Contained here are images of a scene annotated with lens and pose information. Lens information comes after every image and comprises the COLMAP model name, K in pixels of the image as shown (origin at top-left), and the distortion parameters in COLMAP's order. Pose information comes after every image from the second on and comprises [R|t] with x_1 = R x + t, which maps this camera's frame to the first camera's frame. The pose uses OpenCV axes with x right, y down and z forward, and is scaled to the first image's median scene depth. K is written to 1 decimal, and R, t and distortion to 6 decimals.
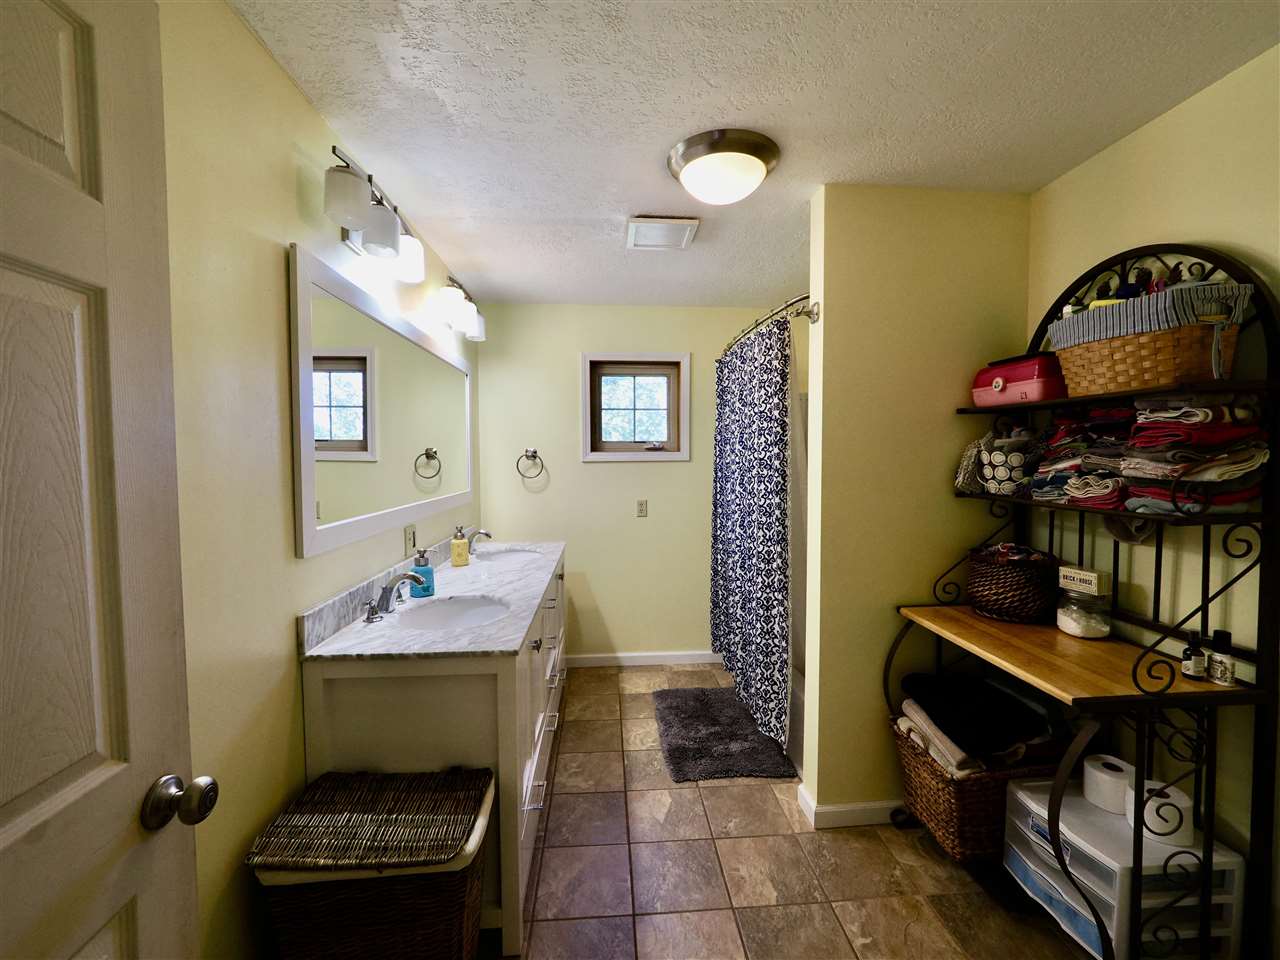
lens RADIAL K [[531.3, 0, 639.1], [0, 531.3, 480.8], [0, 0, 1]] dist [0.000346, 0.000018]
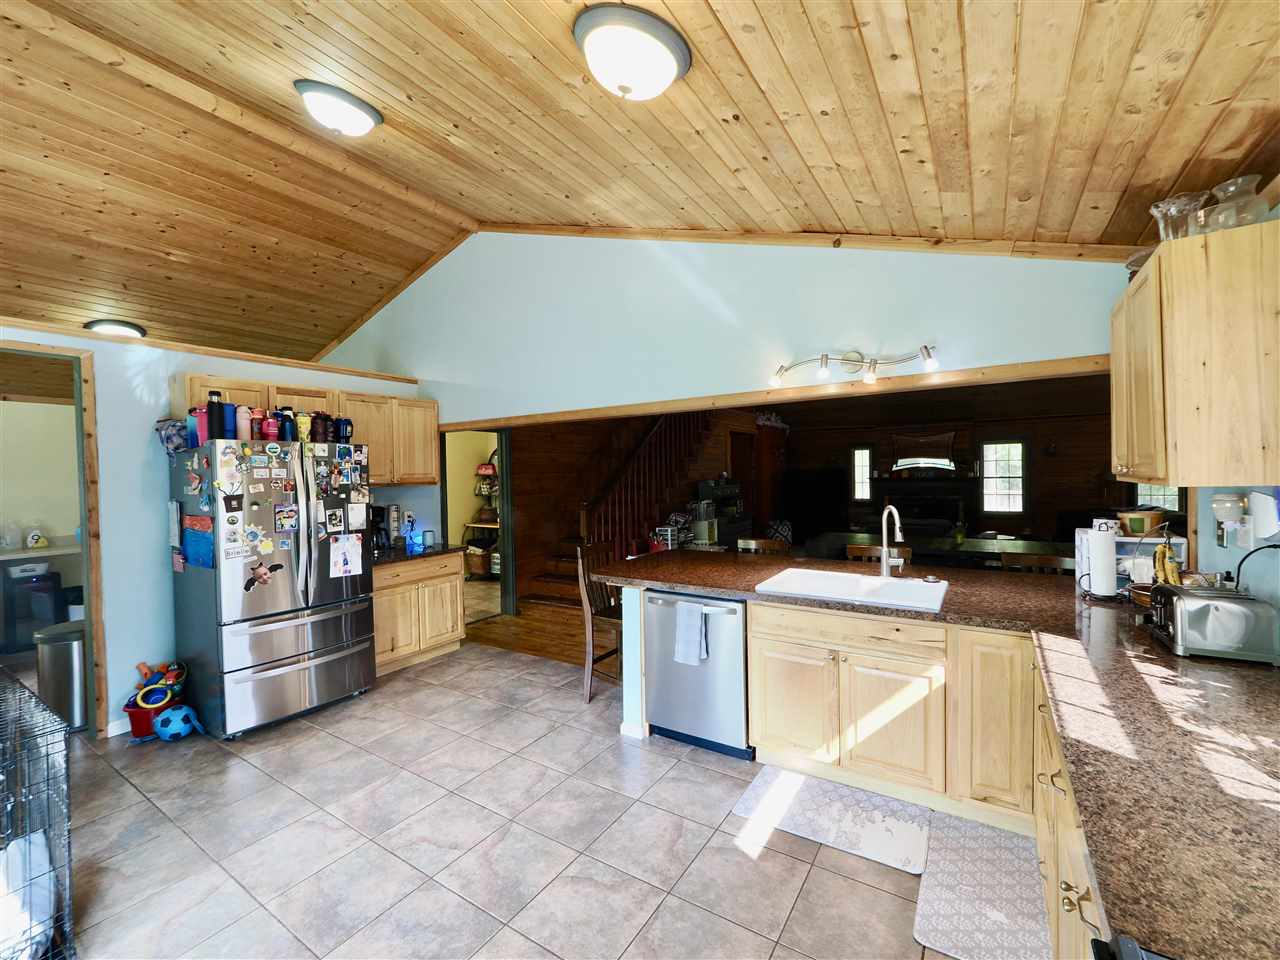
lens RADIAL K [[531.3, 0, 639.5], [0, 531.3, 483.0], [0, 0, 1]] dist [0.000346, 0.000018]
pose [[0.602362, -0.021647, 0.797929, -2.036536], [0.057714, 0.998197, -0.016489, 0.075785], [-0.796134, 0.055984, 0.602525, -2.642067]]
